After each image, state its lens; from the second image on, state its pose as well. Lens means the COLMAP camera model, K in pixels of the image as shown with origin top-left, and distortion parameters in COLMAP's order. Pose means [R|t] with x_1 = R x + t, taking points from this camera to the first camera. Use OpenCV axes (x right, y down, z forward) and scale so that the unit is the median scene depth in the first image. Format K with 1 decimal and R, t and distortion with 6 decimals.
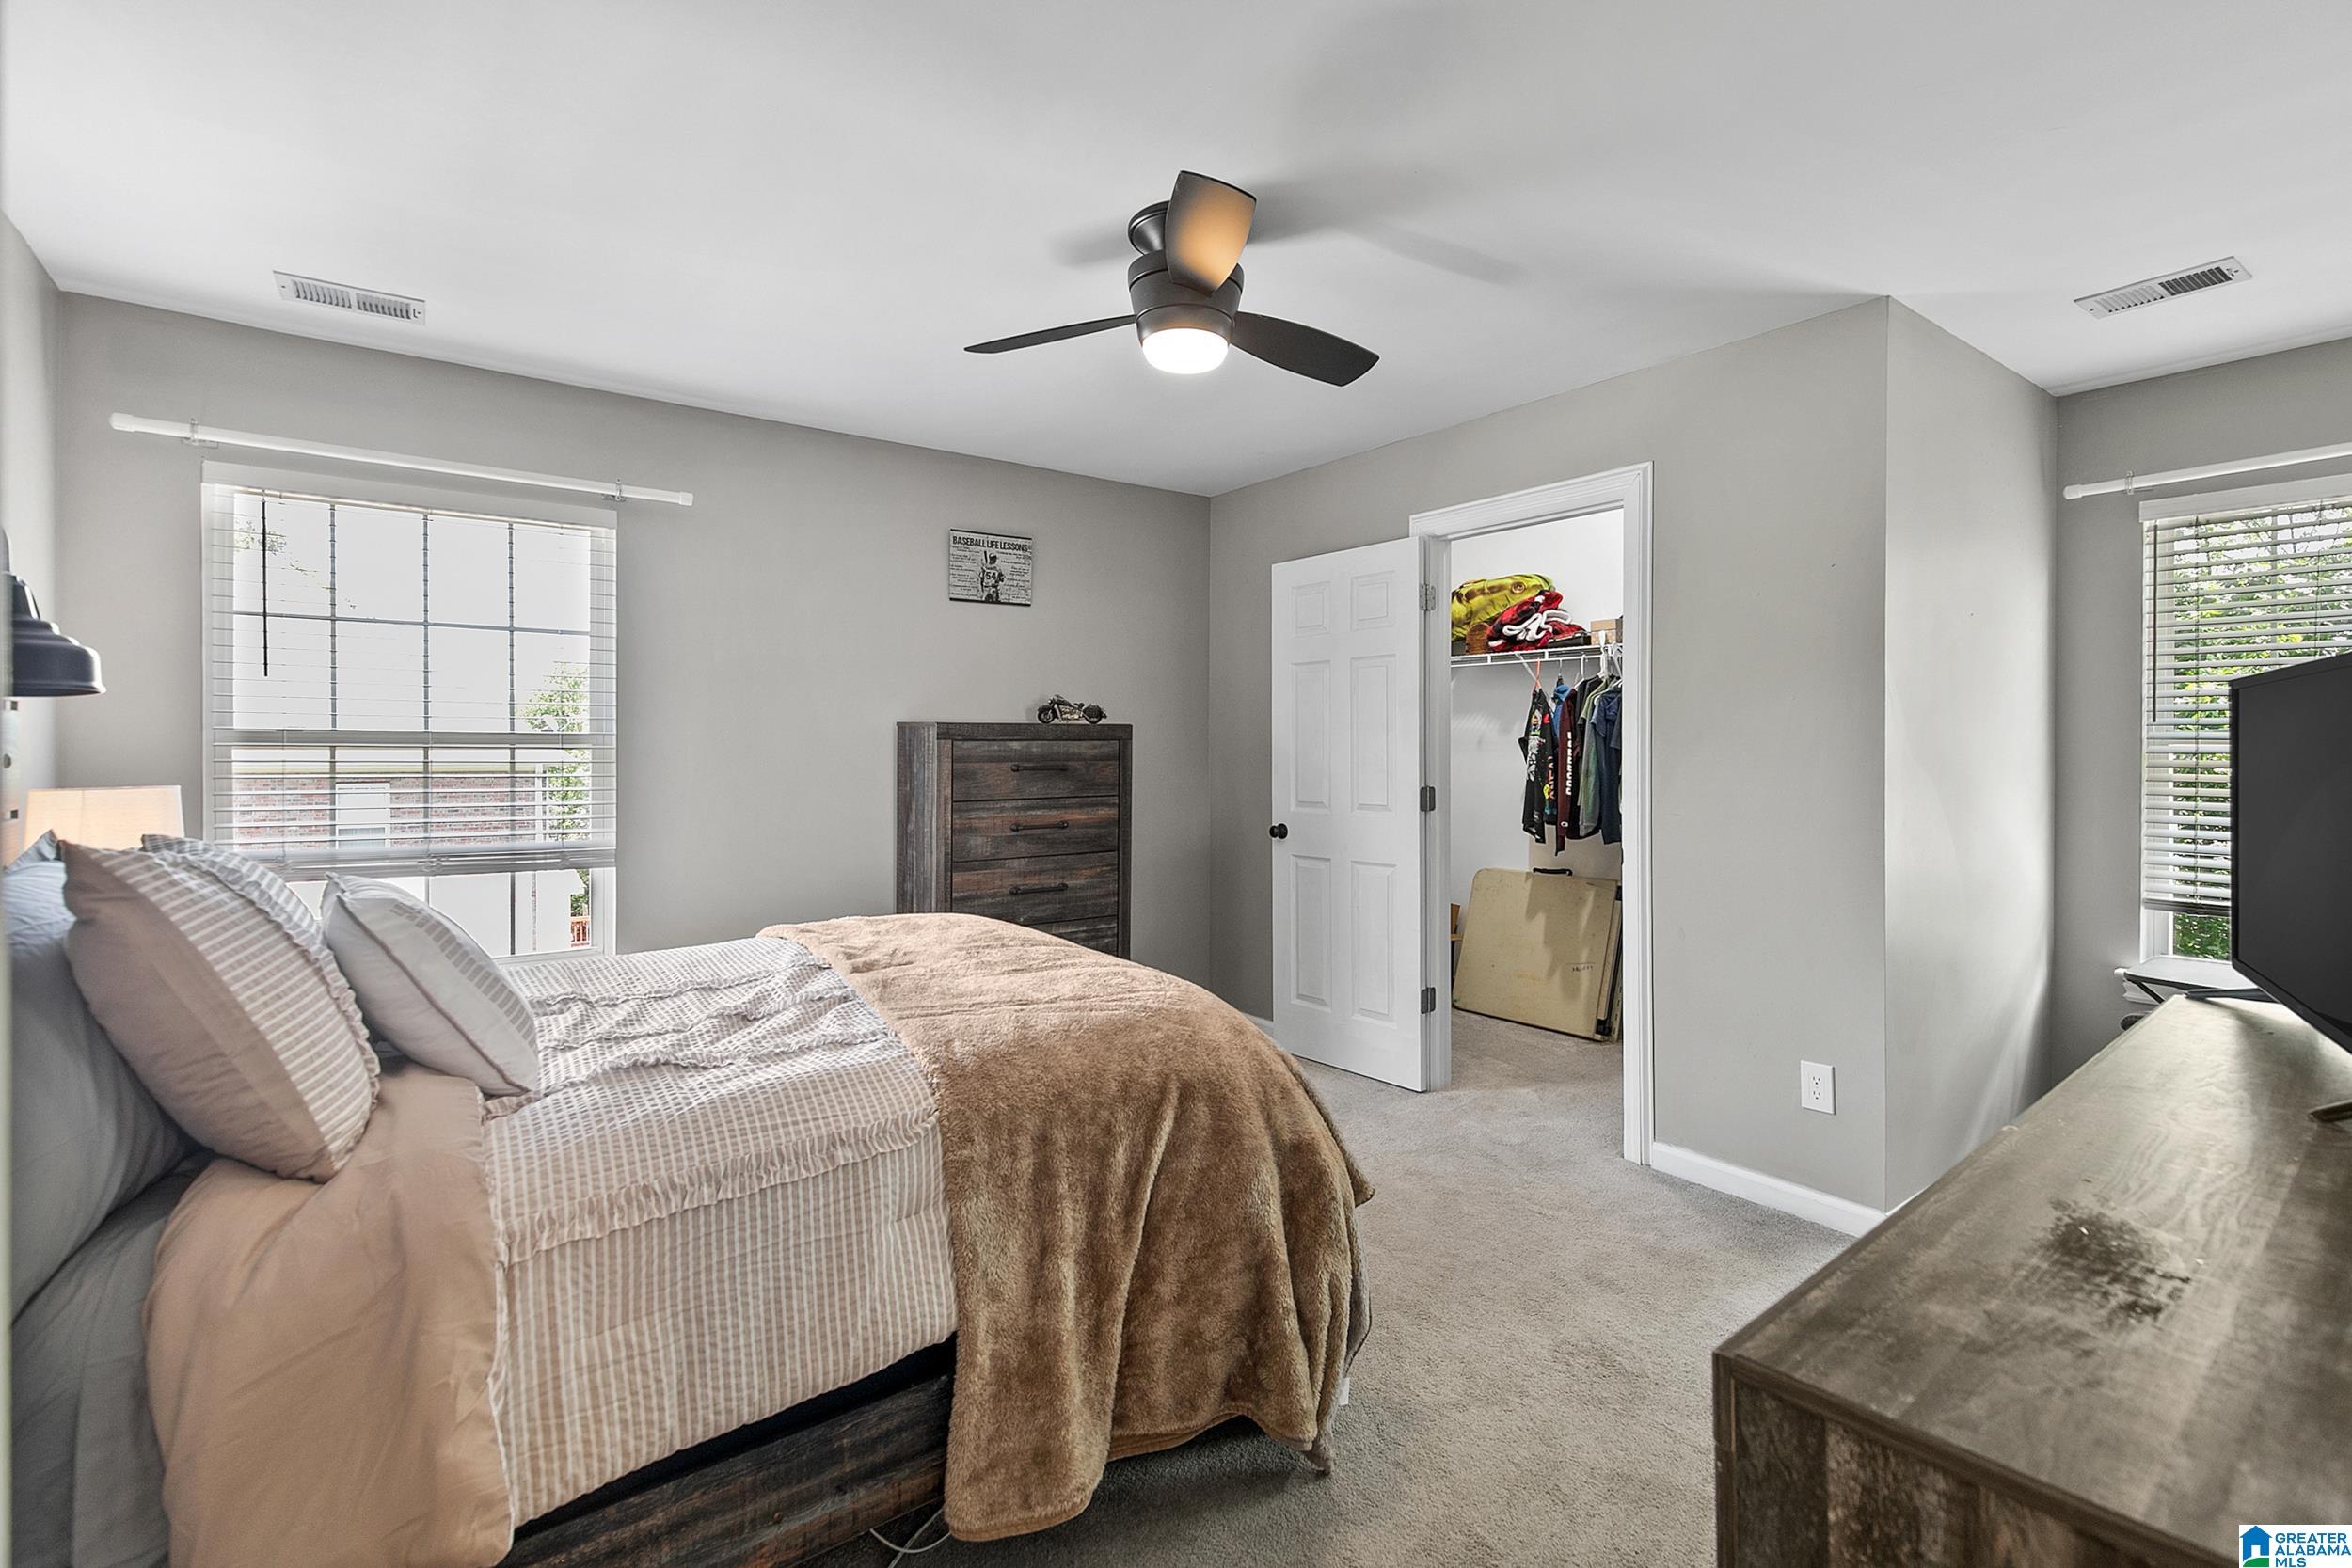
lens RADIAL K [[1069.8, 0, 1176.0], [0, 1069.8, 784.0], [0, 0, 1]] dist [0.000305, 0.000457]
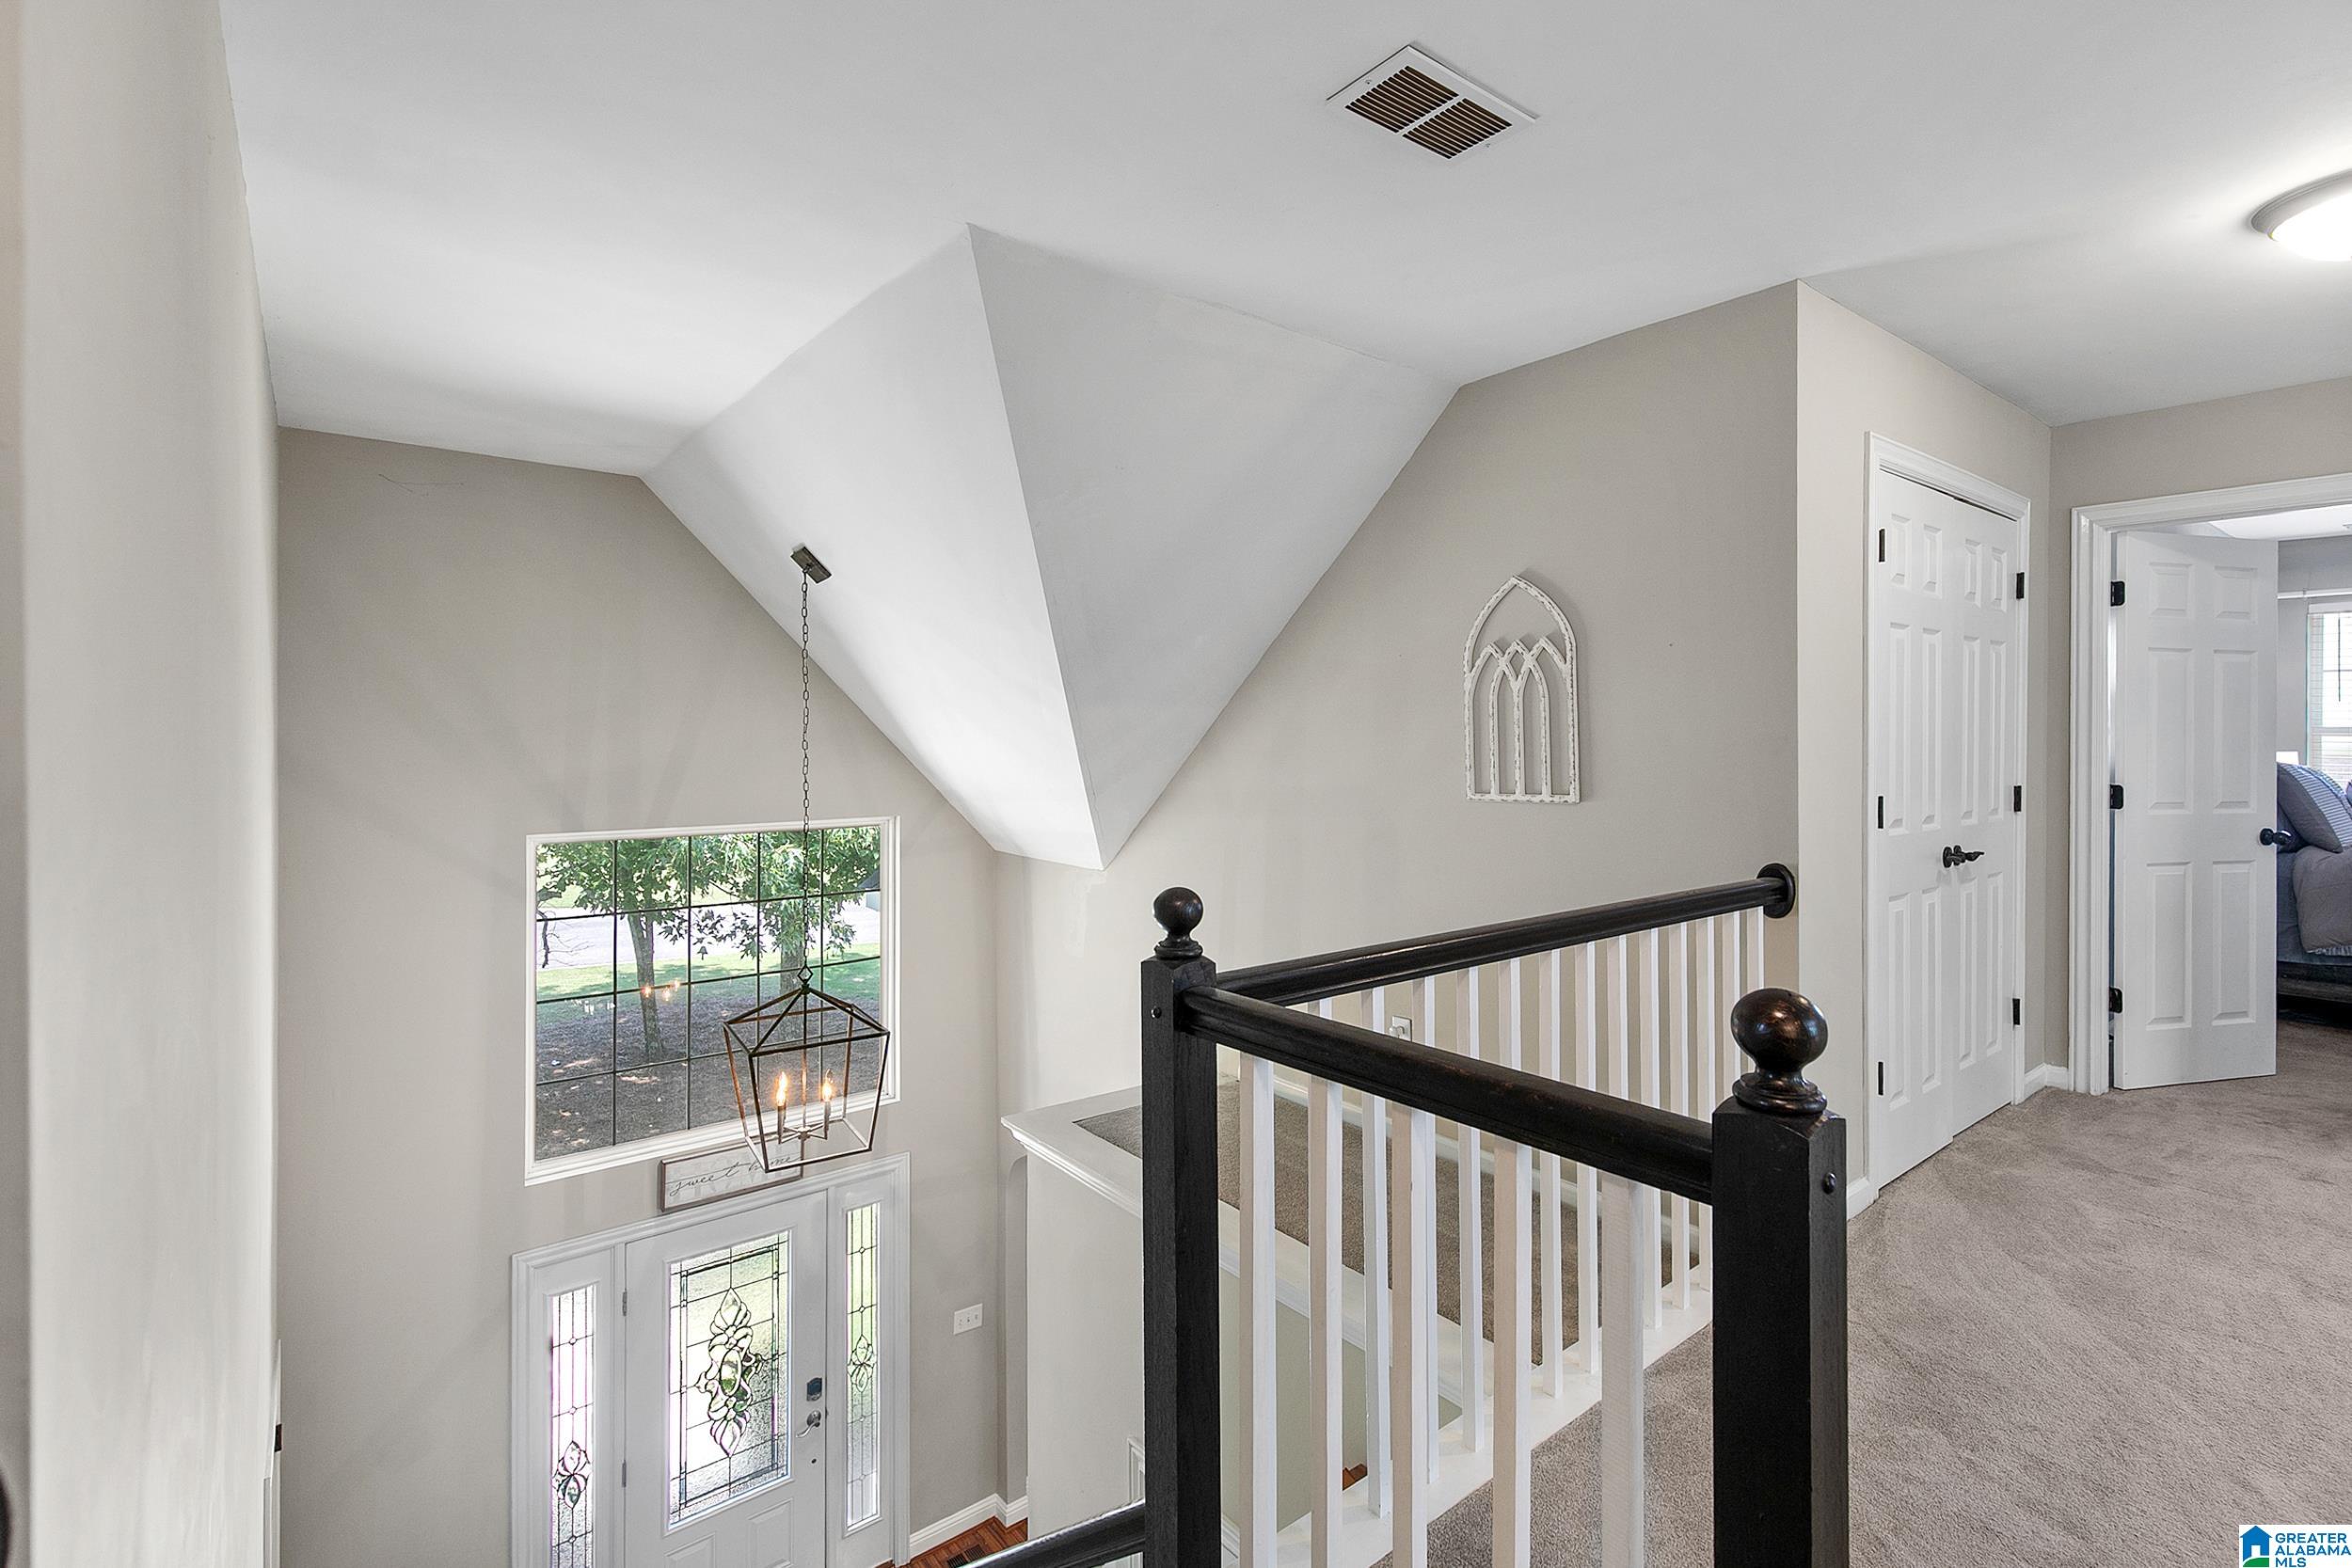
lens RADIAL K [[1069.8, 0, 1176.0], [0, 1069.8, 784.0], [0, 0, 1]] dist [0.000305, 0.000457]
pose [[0.021655, 0.013347, -0.999676, 1.132488], [0.001864, 0.999909, 0.013390, 0.023015], [0.999764, -0.002154, 0.021628, -1.250142]]
